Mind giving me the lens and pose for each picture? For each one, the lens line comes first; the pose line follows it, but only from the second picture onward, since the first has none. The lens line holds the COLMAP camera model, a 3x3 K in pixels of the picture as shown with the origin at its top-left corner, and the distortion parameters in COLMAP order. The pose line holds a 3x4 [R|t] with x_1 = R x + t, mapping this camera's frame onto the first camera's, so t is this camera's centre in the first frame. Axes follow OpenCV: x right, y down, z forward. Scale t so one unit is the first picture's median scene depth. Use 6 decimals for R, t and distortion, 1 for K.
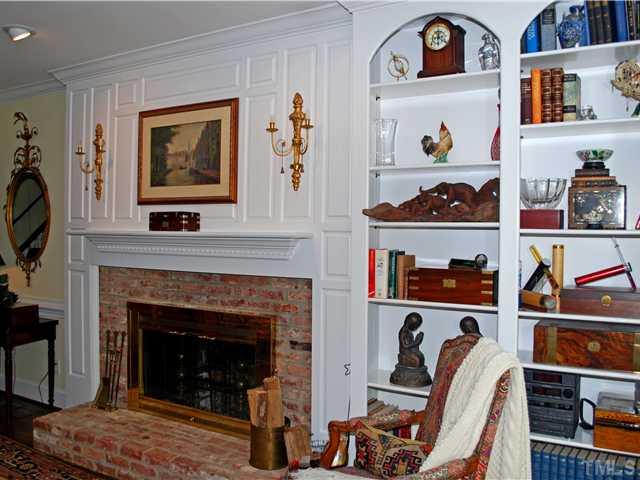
lens RADIAL K [[559.0, 0, 320.3], [0, 559.0, 241.4], [0, 0, 1]] dist [-0.079437, -0.011825]
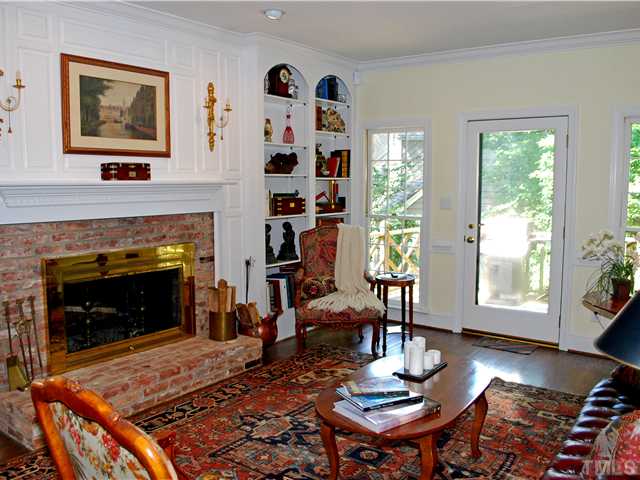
lens RADIAL K [[559.0, 0, 320.6], [0, 559.0, 238.3], [0, 0, 1]] dist [-0.079437, -0.011825]
pose [[0.122936, -0.109405, 0.986366, -1.300299], [0.022812, 0.993954, 0.107404, -0.013546], [-0.992152, 0.009297, 0.124689, 0.486847]]
